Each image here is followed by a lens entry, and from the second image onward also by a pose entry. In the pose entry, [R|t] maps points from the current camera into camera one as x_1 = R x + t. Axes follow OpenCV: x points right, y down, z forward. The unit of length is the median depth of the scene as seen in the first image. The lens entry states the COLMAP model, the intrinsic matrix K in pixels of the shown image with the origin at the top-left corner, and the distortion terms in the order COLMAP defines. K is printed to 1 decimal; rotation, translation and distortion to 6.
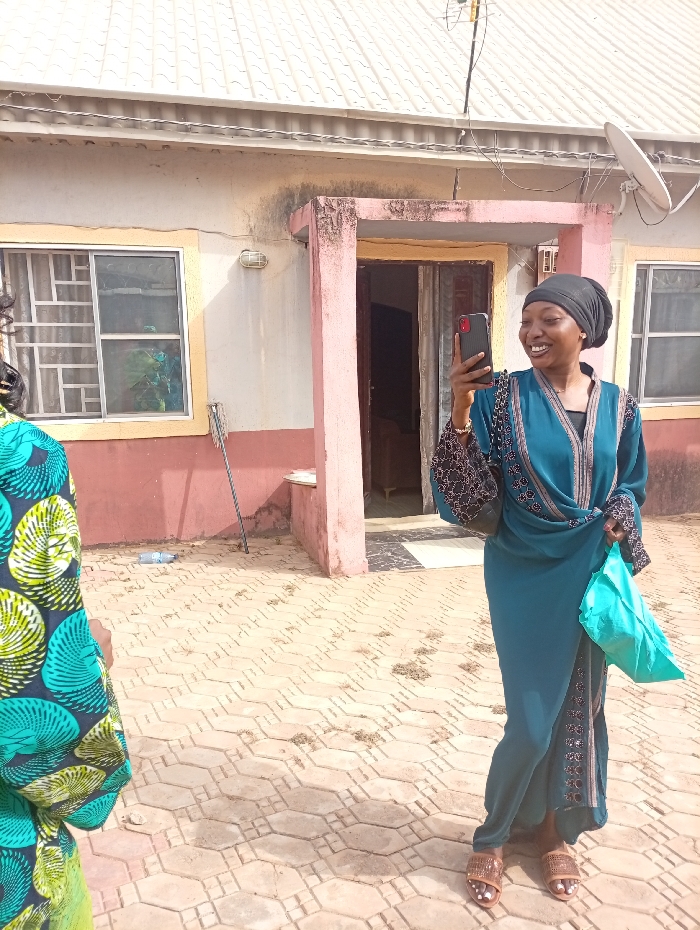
lens RADIAL K [[726.5, 0, 348.5], [0, 726.5, 466.8], [0, 0, 1]] dist [0.038010, -0.059932]
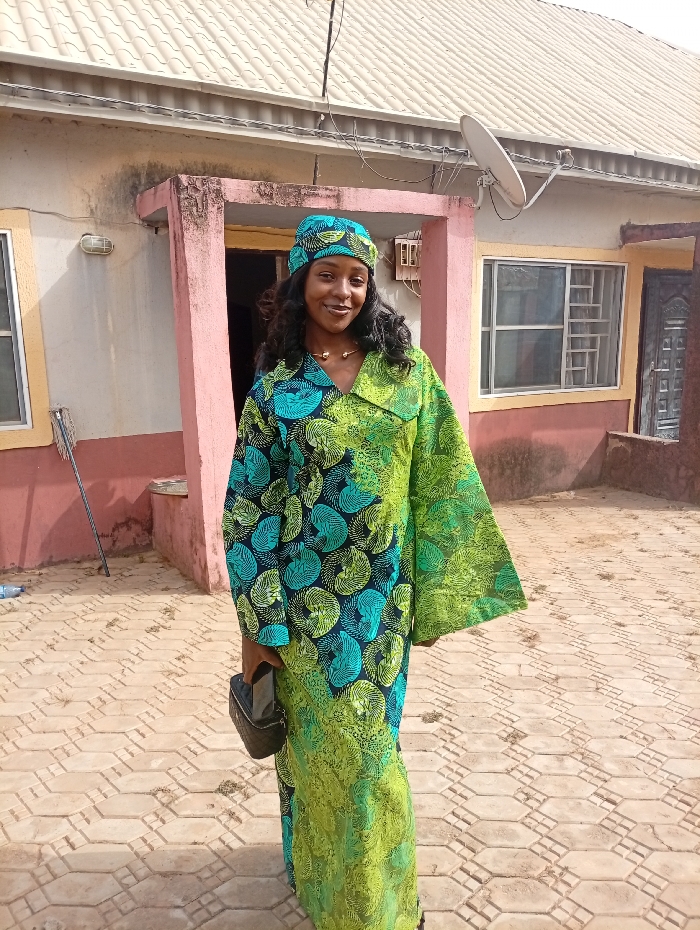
lens RADIAL K [[726.5, 0, 358.8], [0, 726.5, 464.6], [0, 0, 1]] dist [0.038010, -0.059932]
pose [[0.964781, -0.057083, 0.256787, -0.073598], [0.057162, 0.998339, 0.007161, -0.006677], [-0.256769, 0.007770, 0.966442, 0.068927]]
